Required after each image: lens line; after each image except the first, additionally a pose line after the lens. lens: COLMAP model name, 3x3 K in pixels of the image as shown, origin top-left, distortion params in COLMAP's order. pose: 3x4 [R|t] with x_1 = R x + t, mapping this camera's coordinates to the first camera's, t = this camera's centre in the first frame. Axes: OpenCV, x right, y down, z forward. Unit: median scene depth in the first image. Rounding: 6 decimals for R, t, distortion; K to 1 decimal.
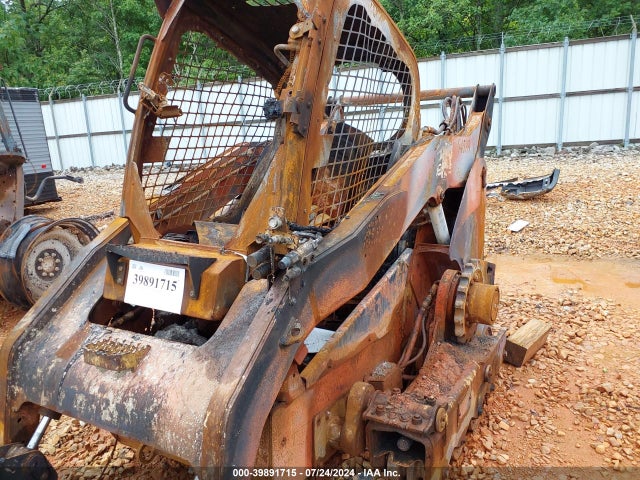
lens RADIAL K [[430.5, 0, 324.2], [0, 430.5, 223.6], [0, 0, 1]] dist [0.058650, -0.068410]
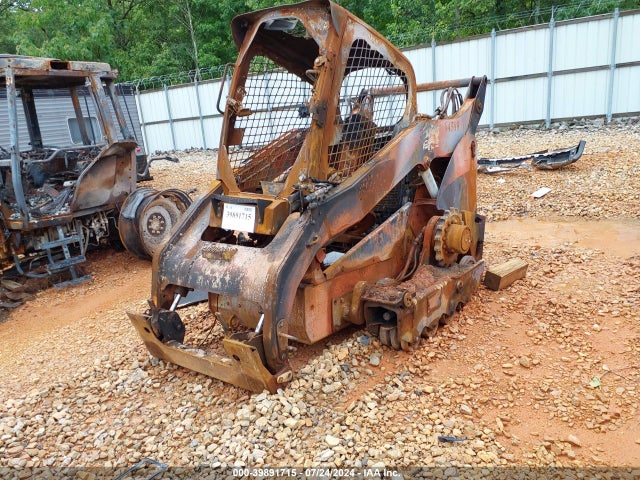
lens RADIAL K [[430.5, 0, 324.2], [0, 430.5, 223.6], [0, 0, 1]] dist [0.058650, -0.068410]
pose [[0.988419, 0.000591, -0.151746, 0.145115], [0.006821, 0.998809, 0.048315, 0.061673], [0.151593, -0.048791, 0.987238, -0.450612]]
